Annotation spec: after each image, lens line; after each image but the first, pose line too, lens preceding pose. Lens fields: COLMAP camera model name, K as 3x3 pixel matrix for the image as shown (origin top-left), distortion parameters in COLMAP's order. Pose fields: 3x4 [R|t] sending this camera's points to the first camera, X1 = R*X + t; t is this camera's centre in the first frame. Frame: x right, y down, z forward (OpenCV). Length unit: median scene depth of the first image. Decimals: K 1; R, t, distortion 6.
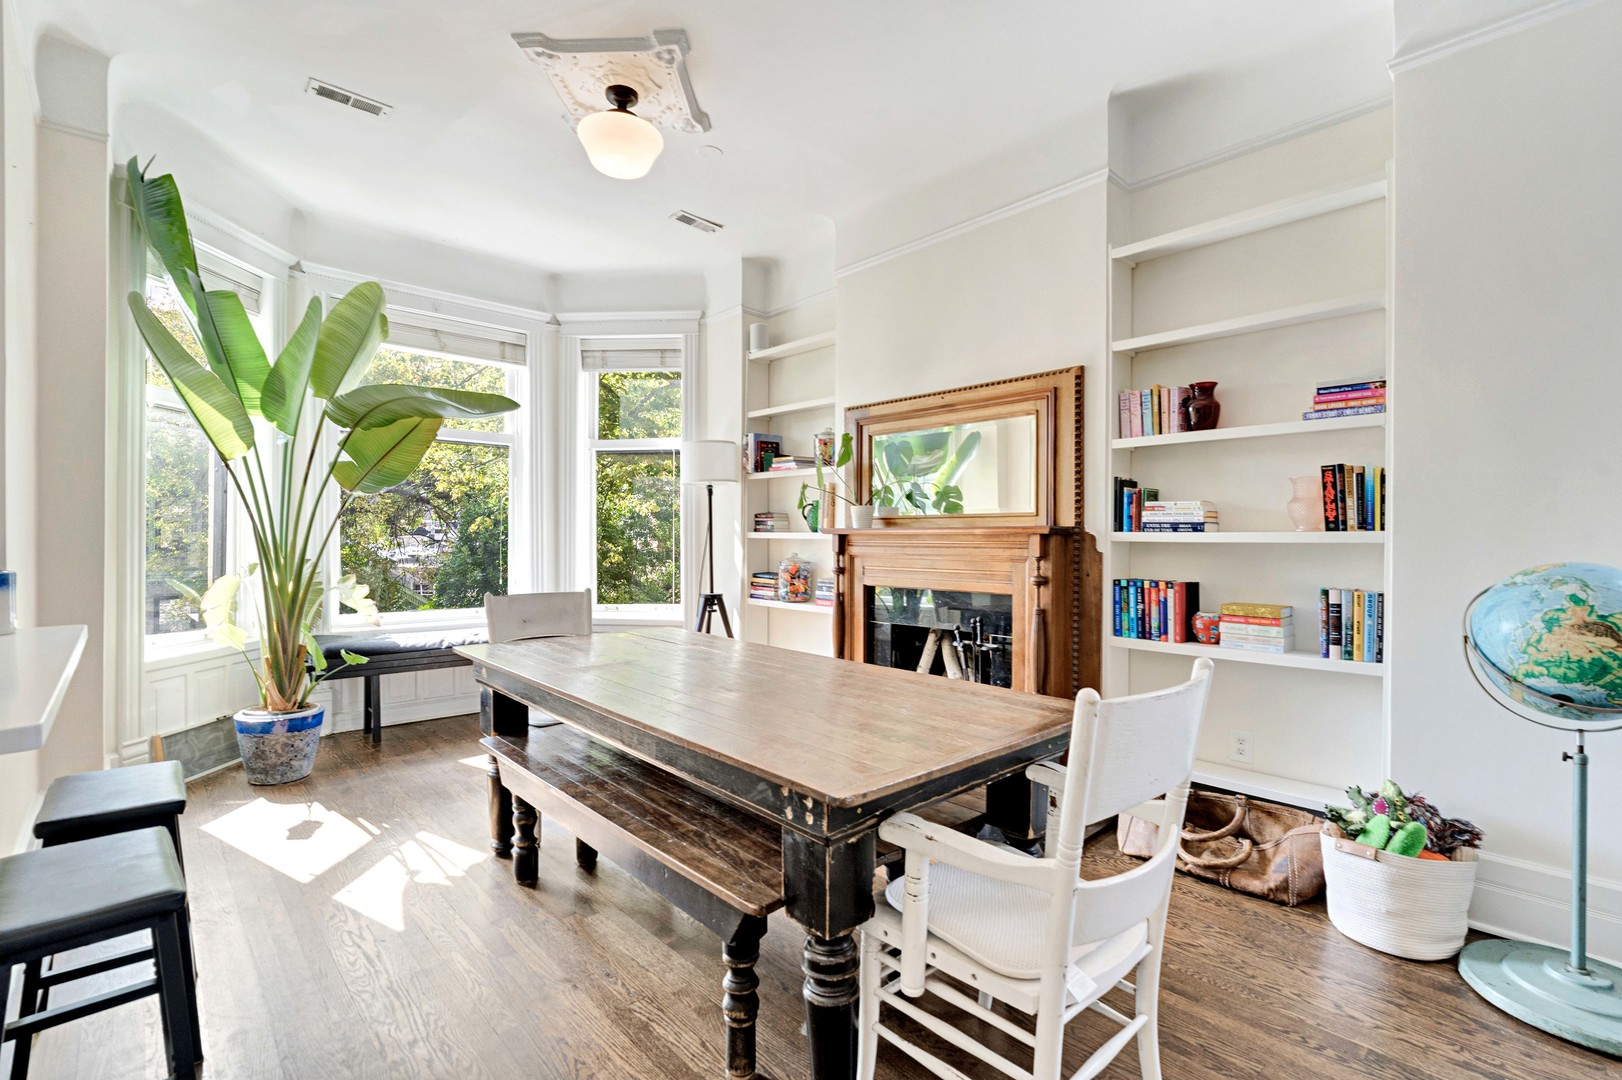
lens RADIAL K [[729.3, 0, 808.3], [0, 729.3, 545.2], [0, 0, 1]] dist [-0.003072, 0.000060]
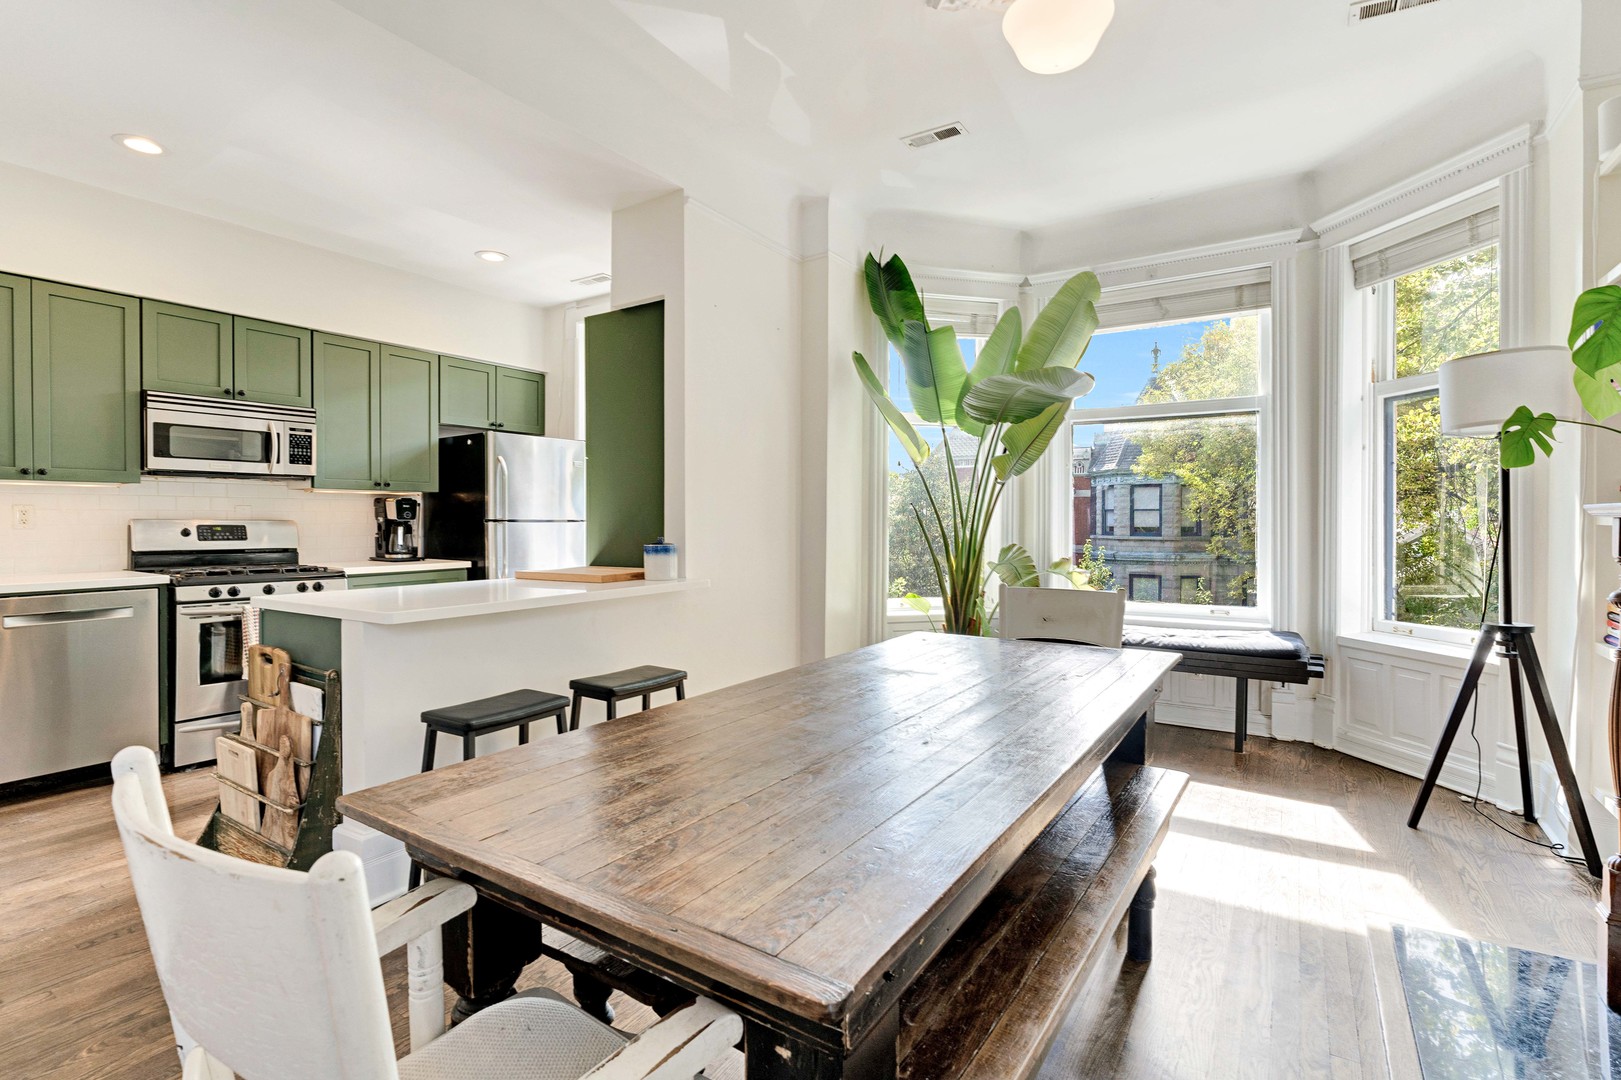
lens RADIAL K [[772.1, 0, 807.4], [0, 772.1, 528.5], [0, 0, 1]] dist [-0.000806, 0.000399]
pose [[0.238420, 0.002482, -0.971159, 0.330258], [-0.013124, 0.999914, -0.000667, 0.000154], [0.971073, 0.012905, 0.238432, 0.351787]]
